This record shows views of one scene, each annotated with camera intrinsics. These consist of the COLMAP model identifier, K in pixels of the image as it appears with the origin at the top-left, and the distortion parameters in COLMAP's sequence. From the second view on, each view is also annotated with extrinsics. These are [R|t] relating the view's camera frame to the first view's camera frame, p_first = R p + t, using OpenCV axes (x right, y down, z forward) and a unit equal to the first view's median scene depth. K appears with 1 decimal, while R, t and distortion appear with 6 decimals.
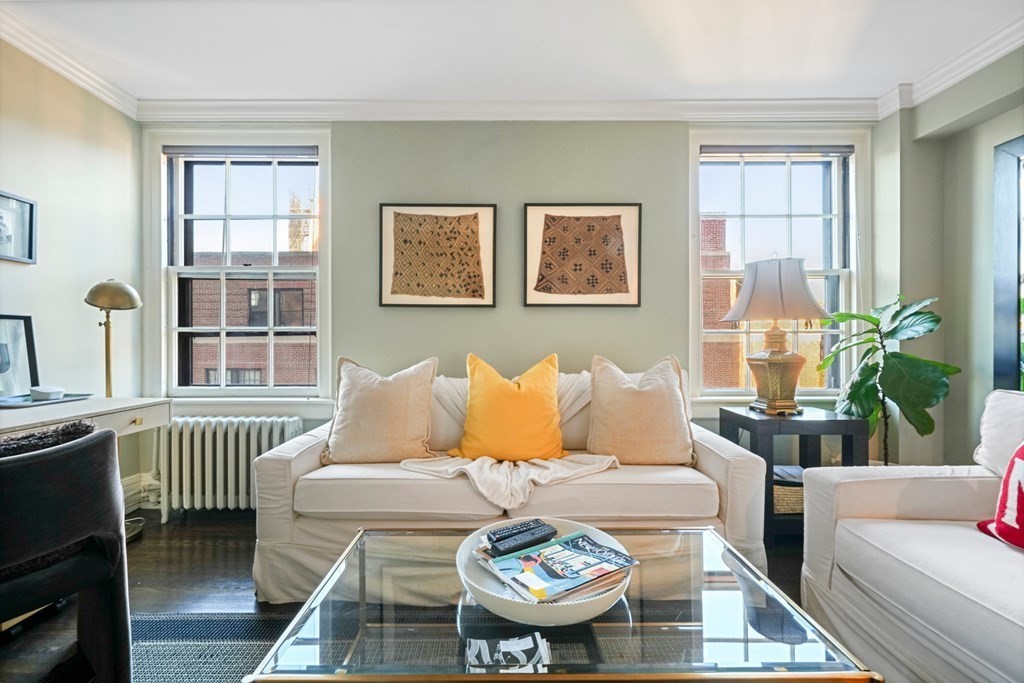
lens RADIAL K [[425.4, 0, 512.2], [0, 425.4, 343.0], [0, 0, 1]] dist [0.000311, 0.000044]
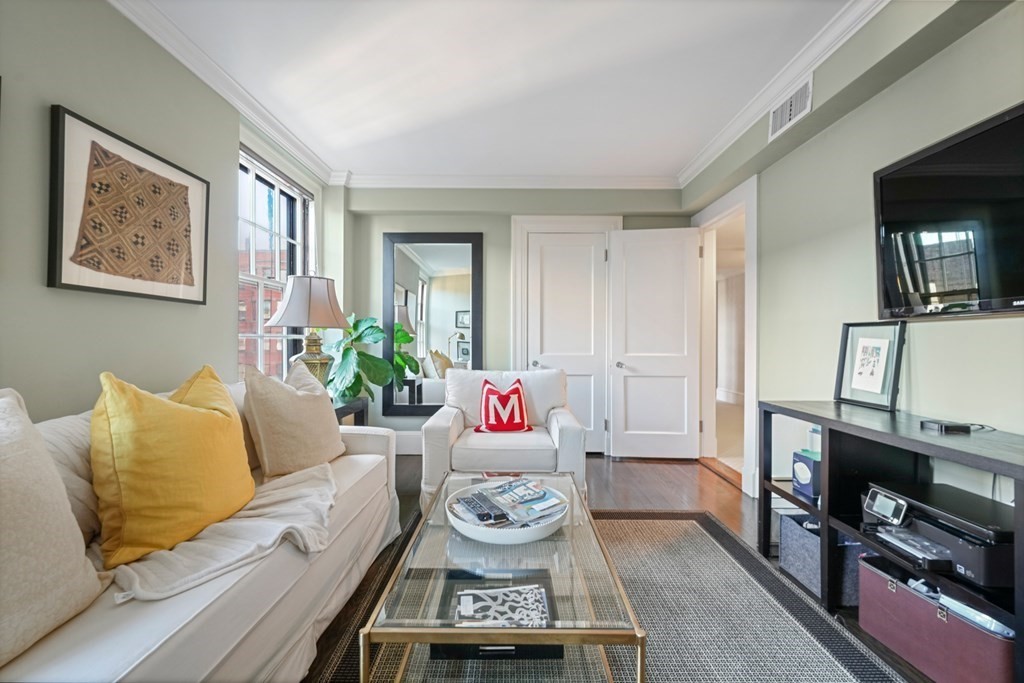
lens RADIAL K [[425.4, 0, 511.2], [0, 425.4, 342.3], [0, 0, 1]] dist [0.000311, 0.000044]
pose [[0.014207, -0.005067, 0.999886, -0.528481], [0.001840, 0.999986, 0.005042, -0.014142], [-0.999897, 0.001768, 0.014216, 0.387780]]
